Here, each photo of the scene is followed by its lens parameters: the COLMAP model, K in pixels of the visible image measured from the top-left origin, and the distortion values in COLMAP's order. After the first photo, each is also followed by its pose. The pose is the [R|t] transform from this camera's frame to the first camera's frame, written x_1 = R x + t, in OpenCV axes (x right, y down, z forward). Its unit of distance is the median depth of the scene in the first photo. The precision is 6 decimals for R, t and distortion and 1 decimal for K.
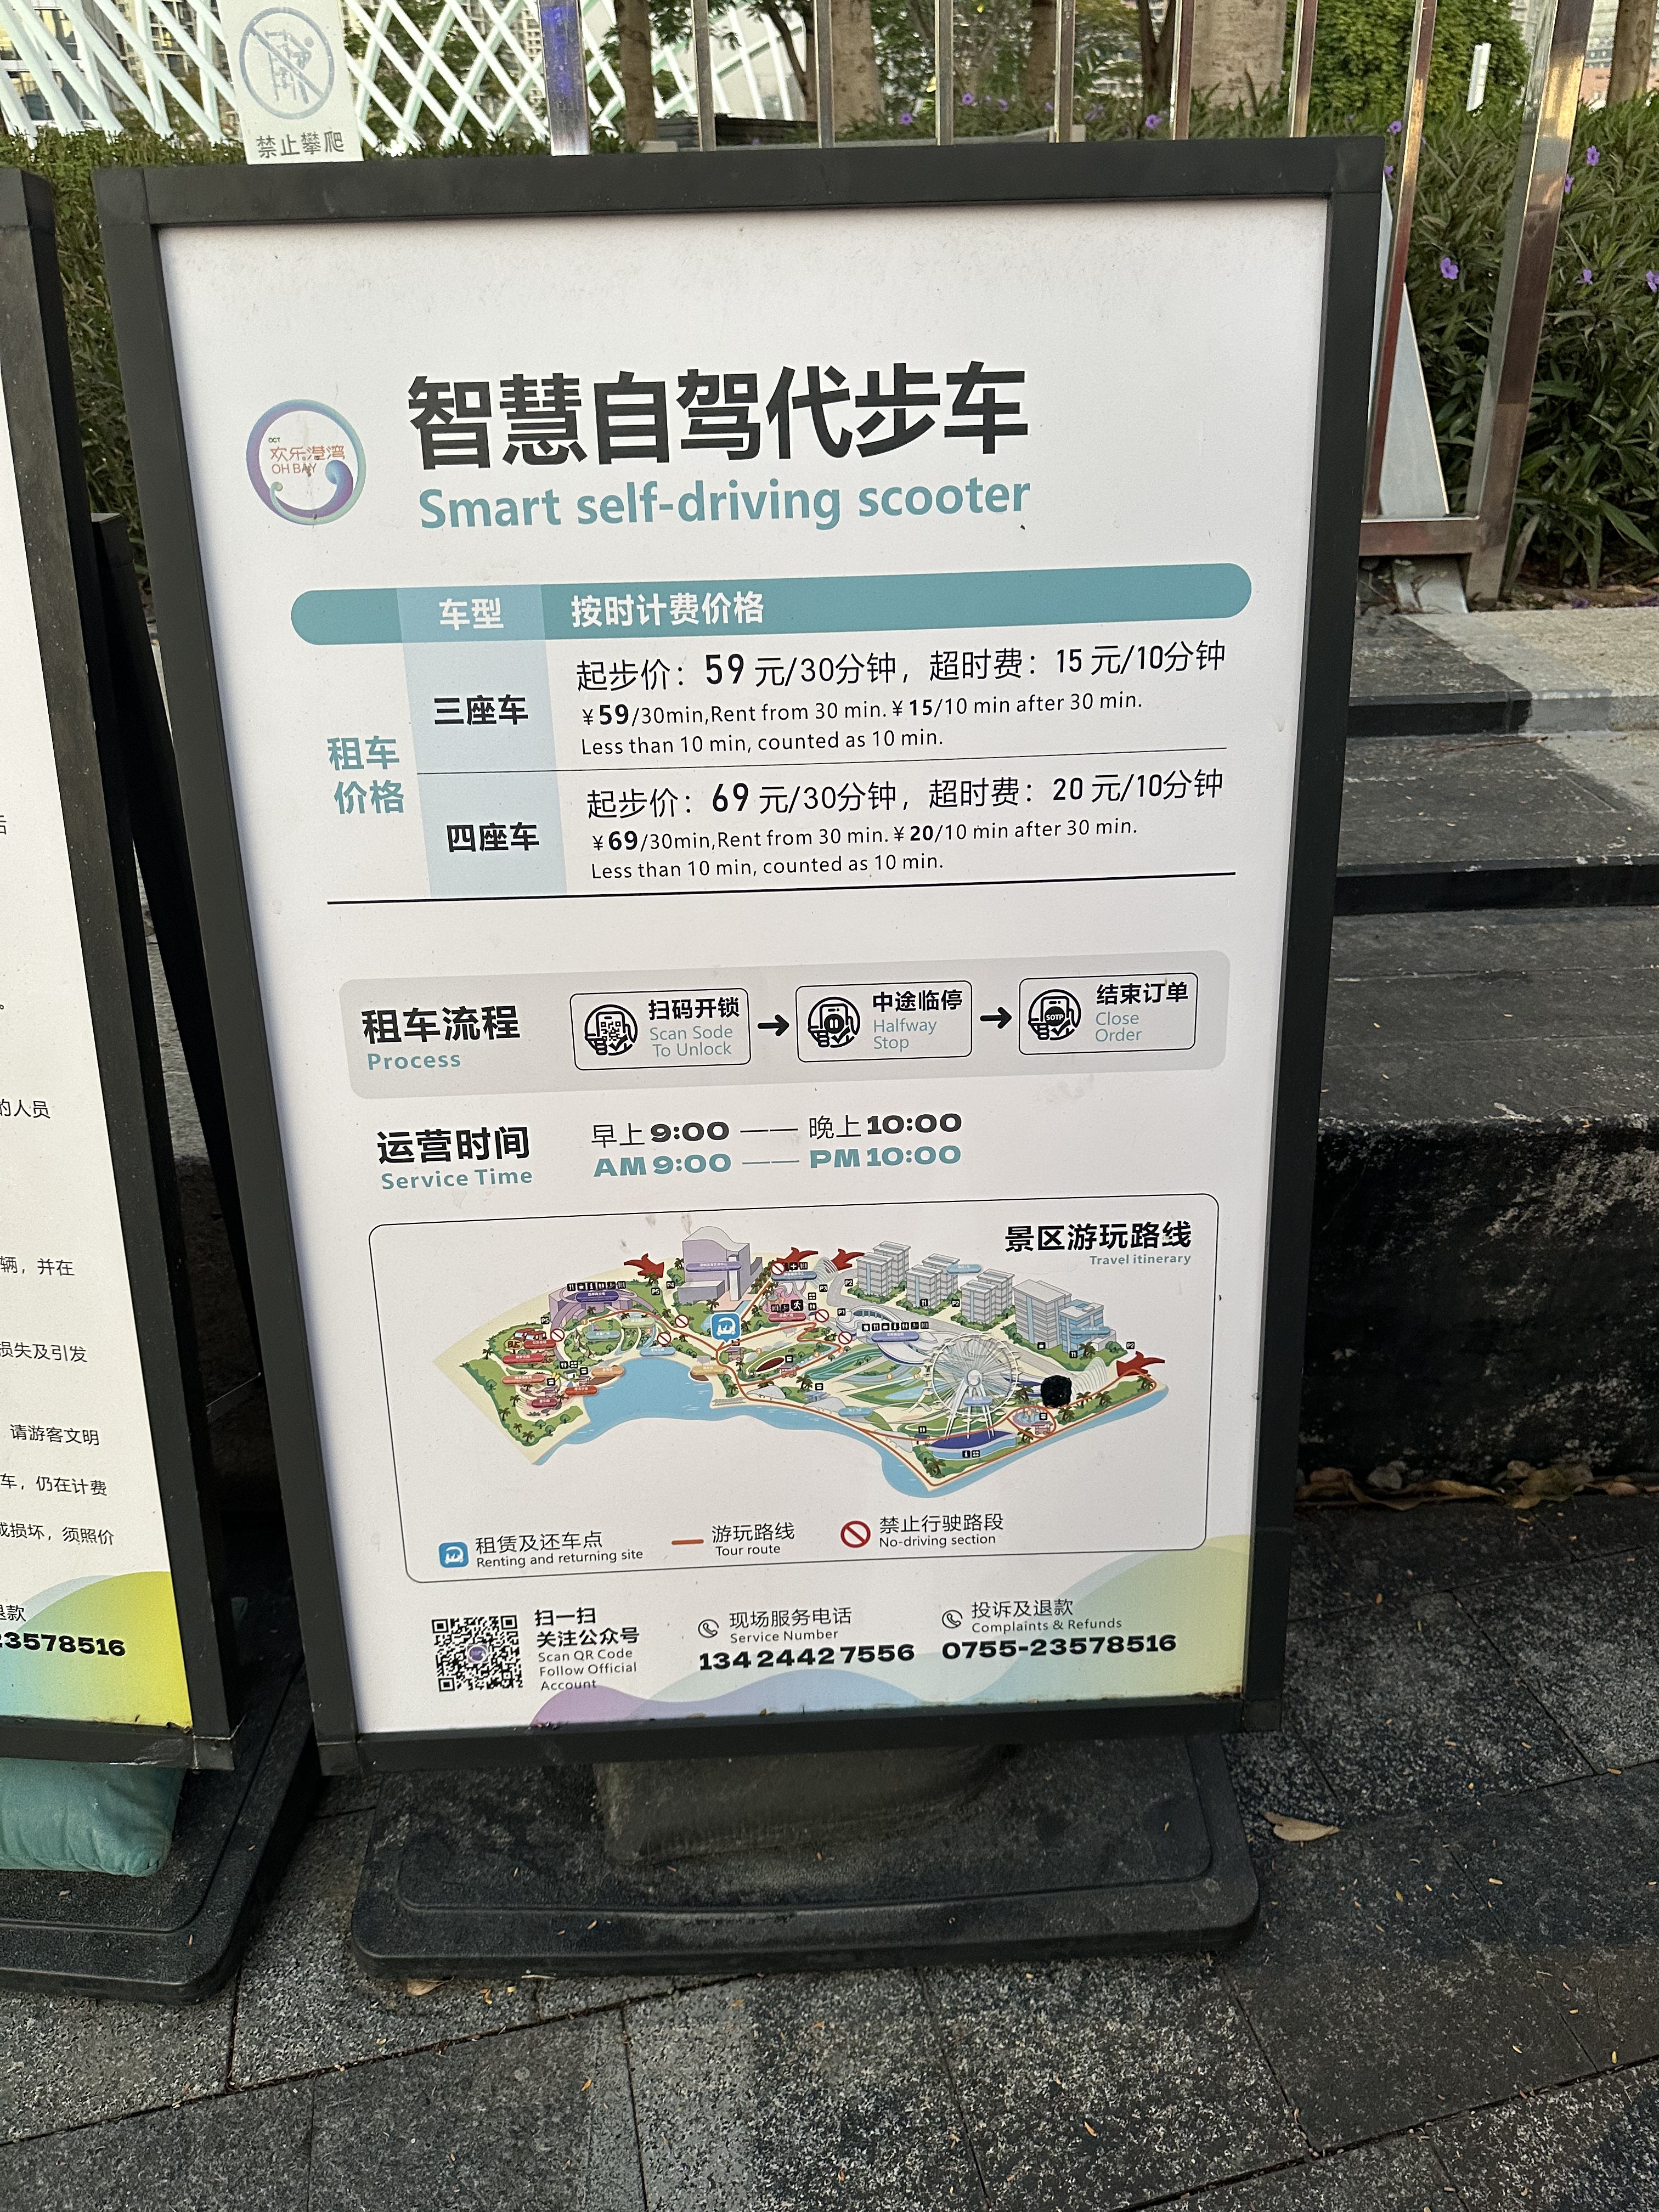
lens RADIAL K [[1553.3, 0, 829.5], [0, 1553.3, 1106.0], [0, 0, 1]] dist [-0.002321, -0.003738]
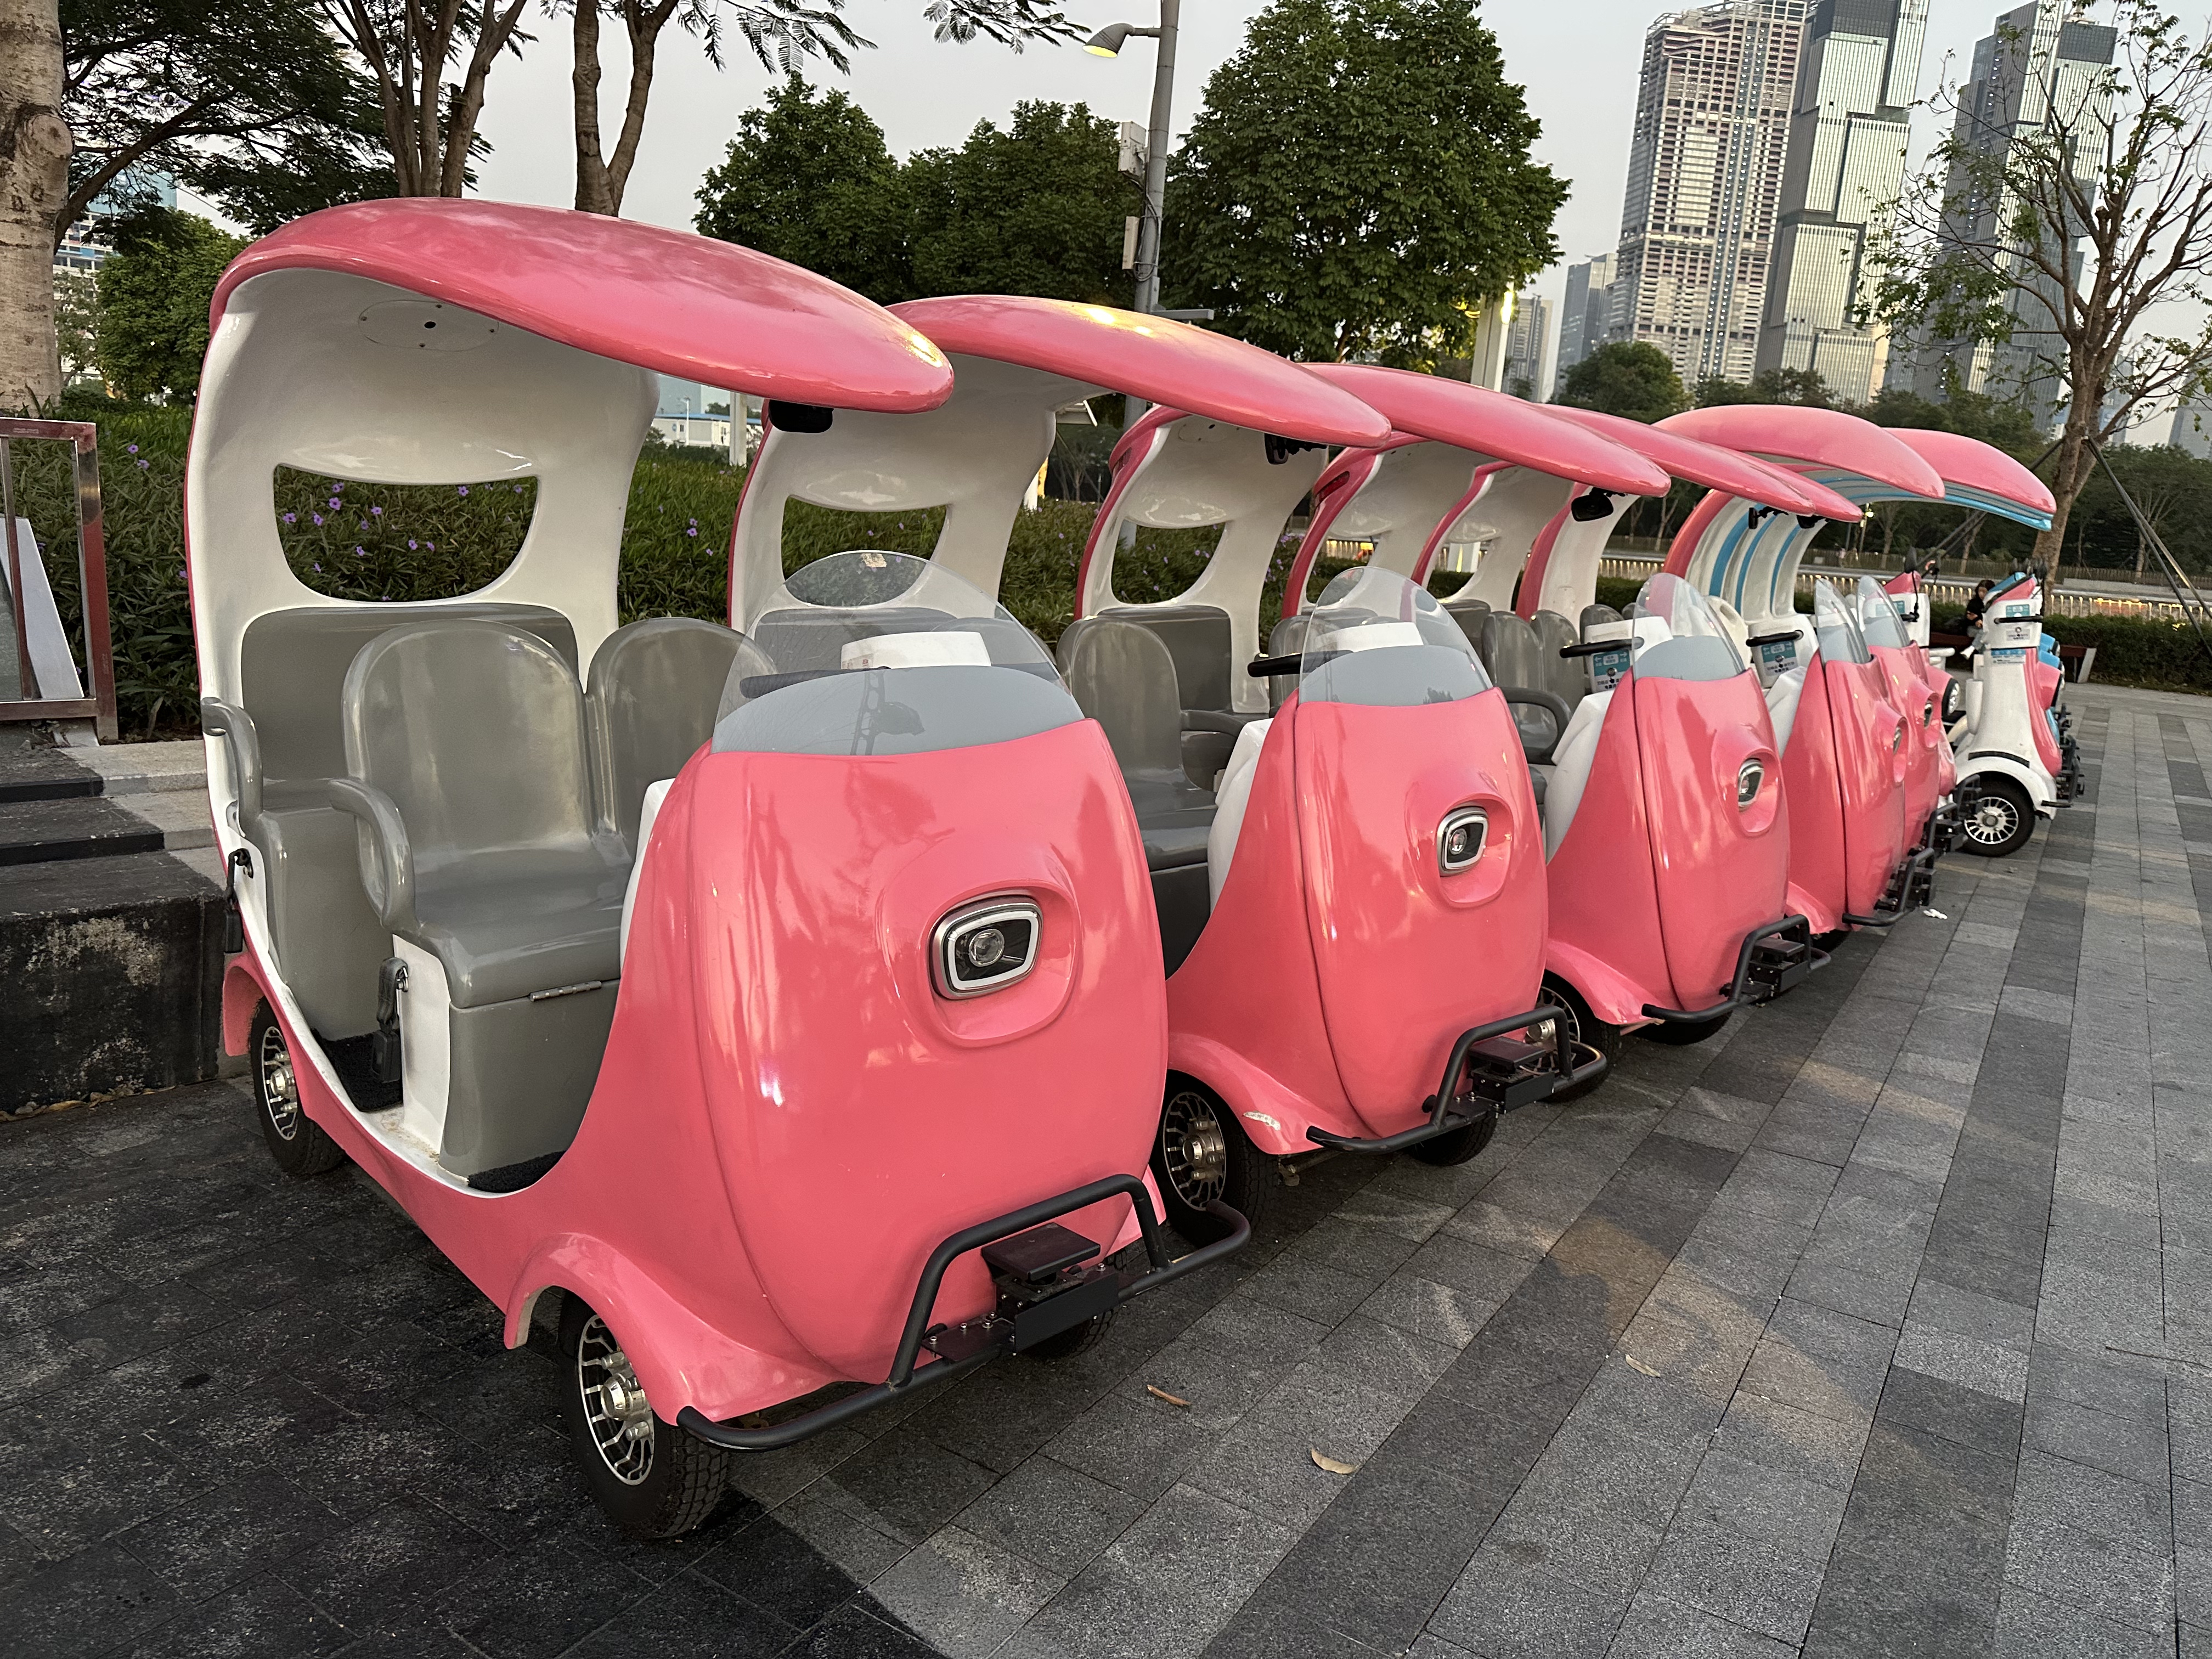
lens RADIAL K [[1553.3, 0, 1106.0], [0, 1553.3, 829.5], [0, 0, 1]] dist [-0.002321, -0.003738]
pose [[0.721698, -0.072923, 0.688356, -0.013107], [0.259818, 0.950264, -0.171735, 0.503983], [-0.641596, 0.302789, 0.704751, -1.300305]]
